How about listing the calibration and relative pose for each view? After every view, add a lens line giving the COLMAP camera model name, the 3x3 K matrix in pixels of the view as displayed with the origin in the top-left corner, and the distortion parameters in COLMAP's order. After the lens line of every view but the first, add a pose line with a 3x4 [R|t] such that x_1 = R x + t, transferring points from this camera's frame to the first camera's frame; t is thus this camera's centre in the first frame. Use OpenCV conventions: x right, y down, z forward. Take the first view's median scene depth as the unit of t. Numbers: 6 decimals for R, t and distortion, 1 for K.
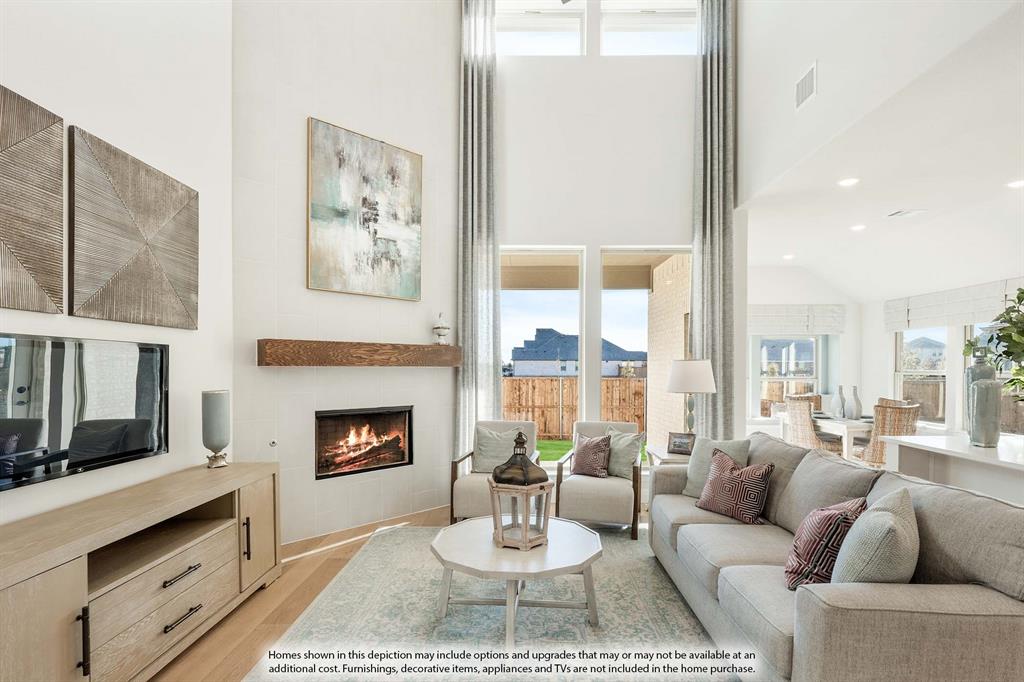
lens RADIAL K [[502.8, 0, 522.8], [0, 502.8, 372.8], [0, 0, 1]] dist [0.000593, -0.000174]
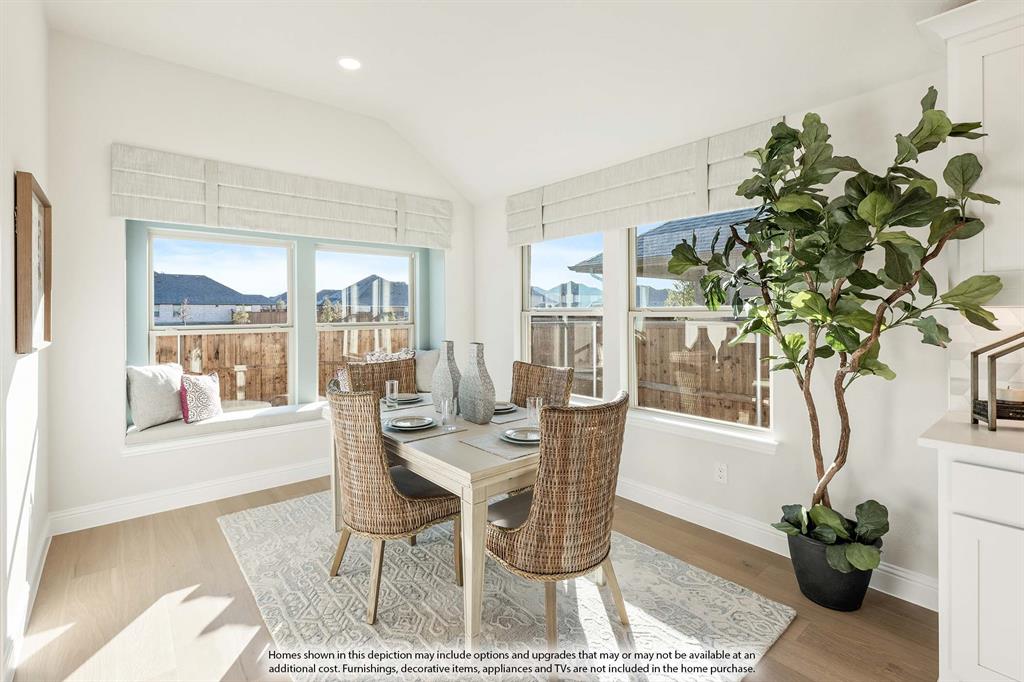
lens RADIAL K [[467.0, 0, 501.9], [0, 467.0, 313.9], [0, 0, 1]] dist [-0.001160, -0.000391]
pose [[0.772903, -0.006998, 0.634485, 0.597783], [0.011918, 0.999923, -0.003490, 0.005111], [-0.634412, 0.010260, 0.772927, 0.960250]]
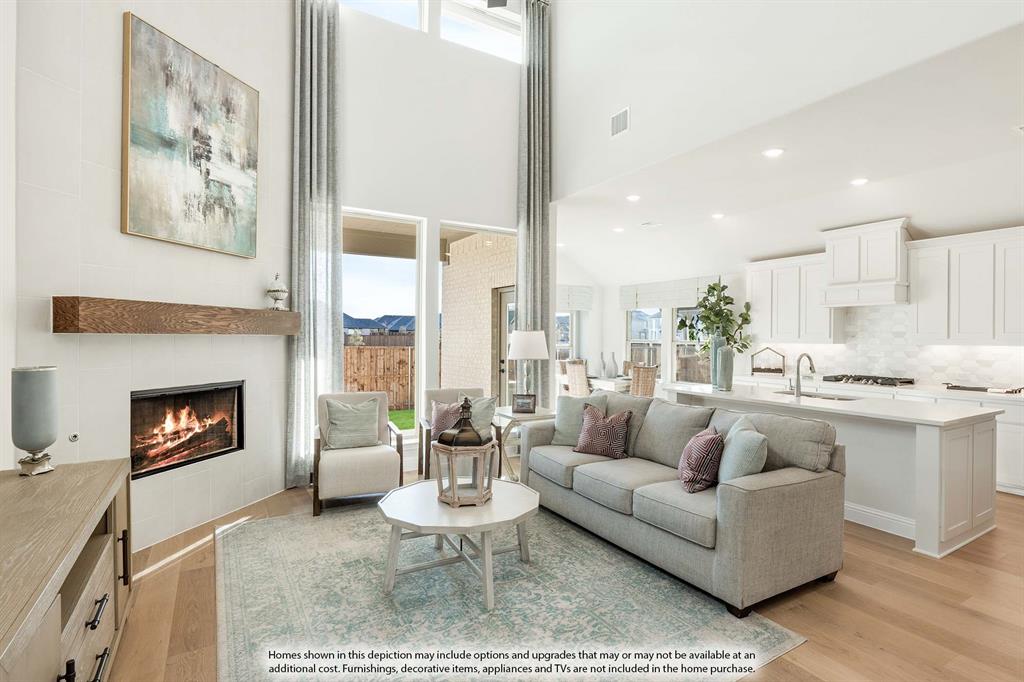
lens RADIAL K [[511.7, 0, 537.5], [0, 511.7, 338.5], [0, 0, 1]] dist [-0.000726, -0.000098]
pose [[0.844413, 0.003065, 0.535684, -0.284804], [-0.000126, 0.999985, -0.005523, -0.001419], [-0.535693, 0.004596, 0.844401, -0.000978]]
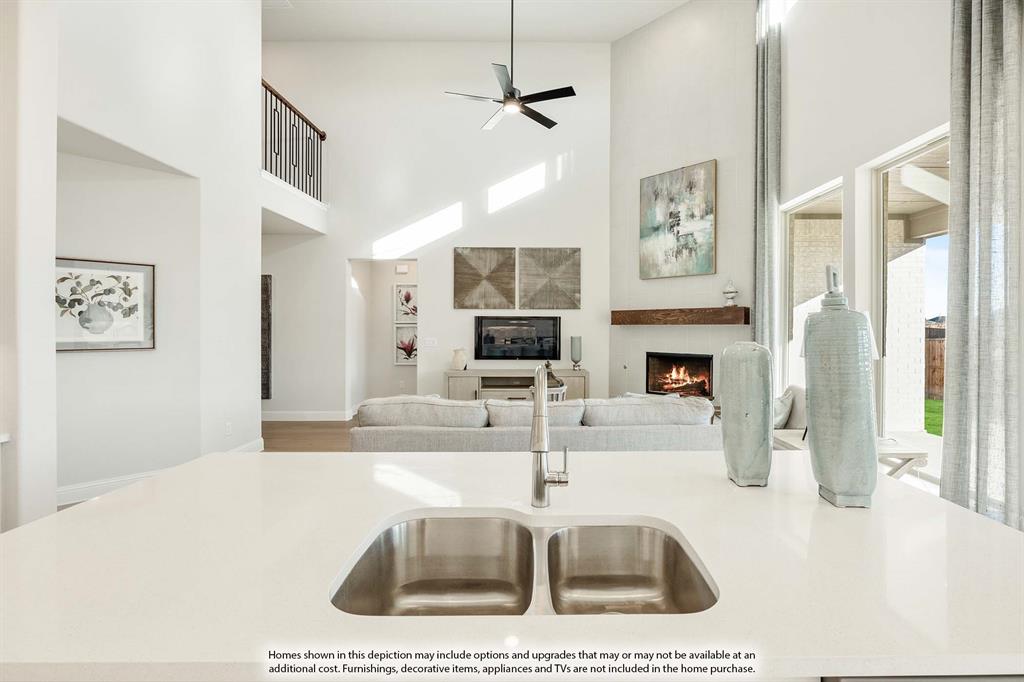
lens RADIAL K [[444.8, 0, 539.0], [0, 444.8, 326.5], [0, 0, 1]] dist [0.000618, -0.000207]
pose [[0.007941, -0.003338, -0.999963, 0.989302], [-0.011026, 0.999933, -0.003425, 0.000965], [0.999908, 0.011053, 0.007904, 0.590244]]
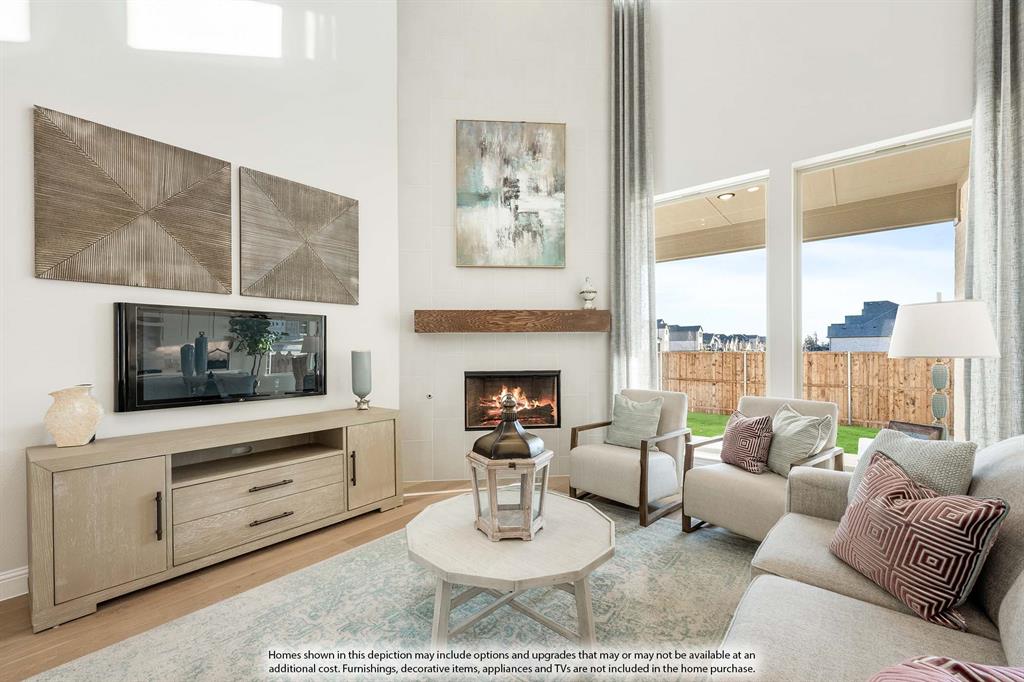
lens RADIAL K [[420.3, 0, 508.0], [0, 420.3, 352.6], [0, 0, 1]] dist [-0.000938, -0.000077]
pose [[0.770014, -0.005226, -0.638005, 0.265527], [0.004149, 0.999986, -0.003184, 0.033372], [0.638013, -0.000195, 0.770025, 0.294880]]
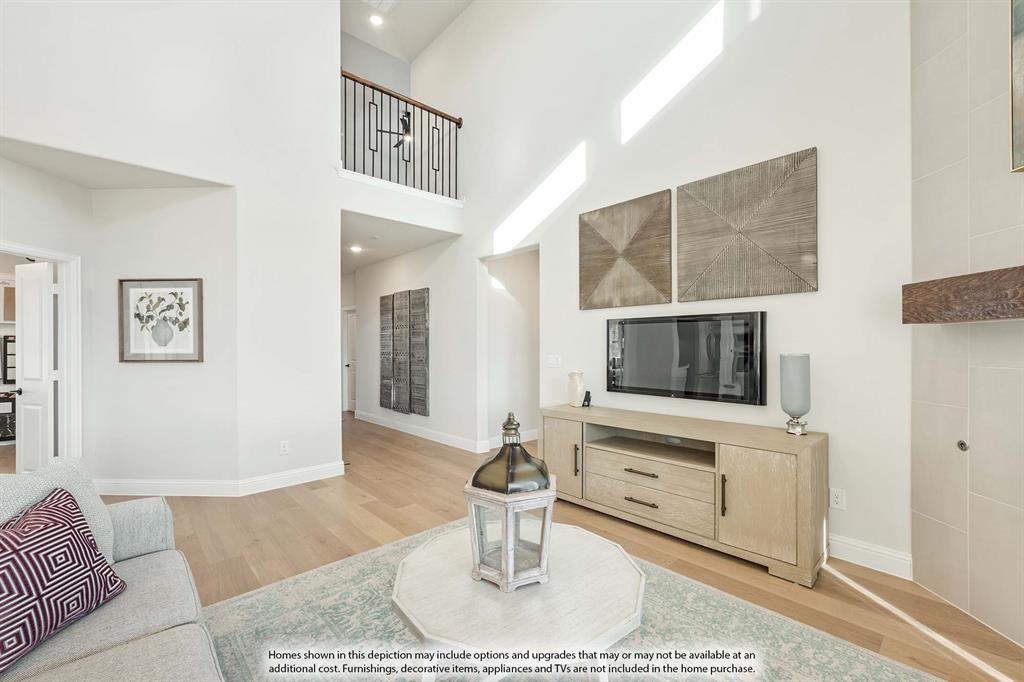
lens RADIAL K [[426.0, 0, 508.8], [0, 426.0, 345.9], [0, 0, 1]] dist [-0.001317, -0.000104]
pose [[-0.735629, 0.000314, -0.677385, 0.245273], [-0.003587, 0.999984, 0.004359, 0.013349], [0.677376, 0.005636, -0.735616, 0.885052]]
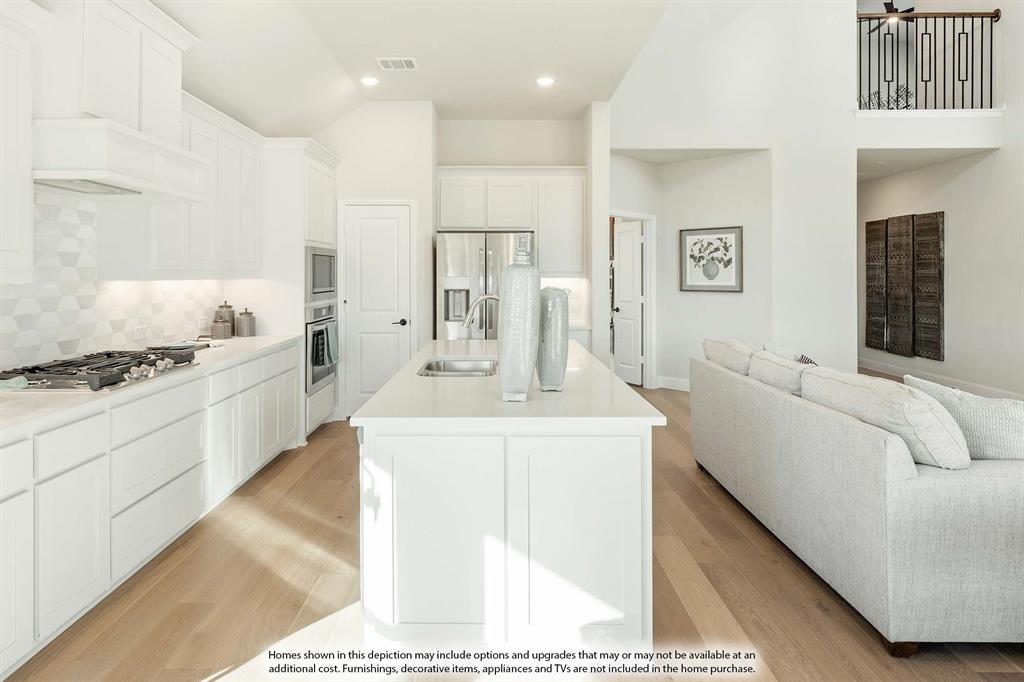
lens RADIAL K [[581.2, 0, 497.9], [0, 581.2, 273.3], [0, 0, 1]] dist [-0.003196, 0.000426]
pose [[-1.000000, -0.000354, -0.000468, 0.728646], [-0.000358, 0.999966, 0.008282, -0.008492], [0.000465, 0.008282, -0.999966, 1.295204]]
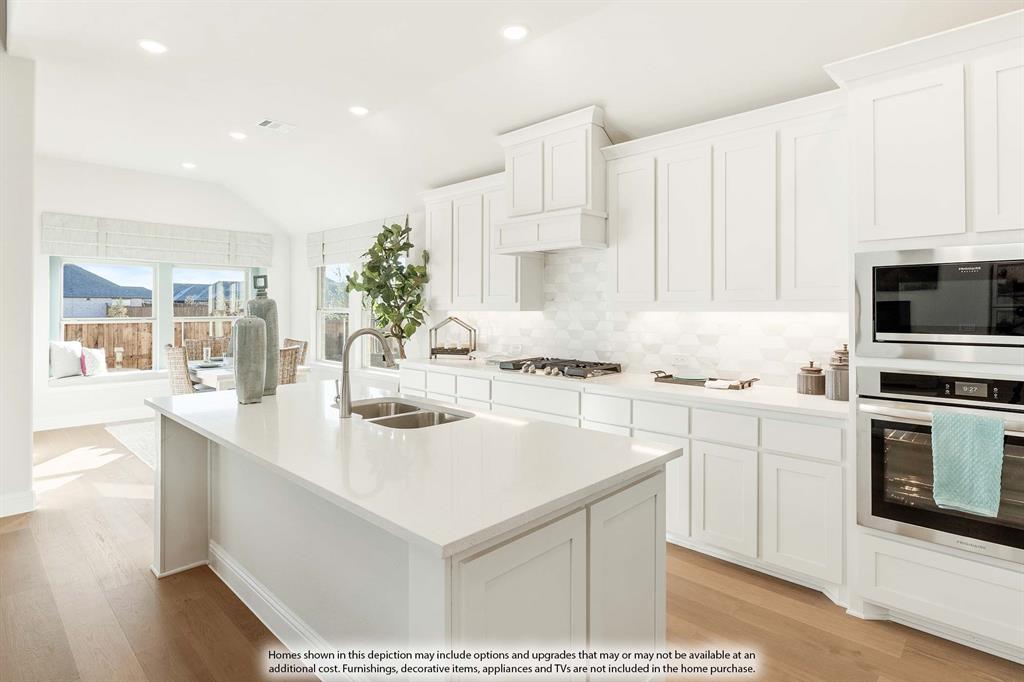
lens RADIAL K [[531.8, 0, 486.6], [0, 531.8, 307.9], [0, 0, 1]] dist [-0.001140, -0.000494]
pose [[0.707515, 0.000655, 0.706698, 0.440879], [0.006370, 0.999953, -0.007305, 0.006464], [-0.706670, 0.009670, 0.707477, 0.119560]]
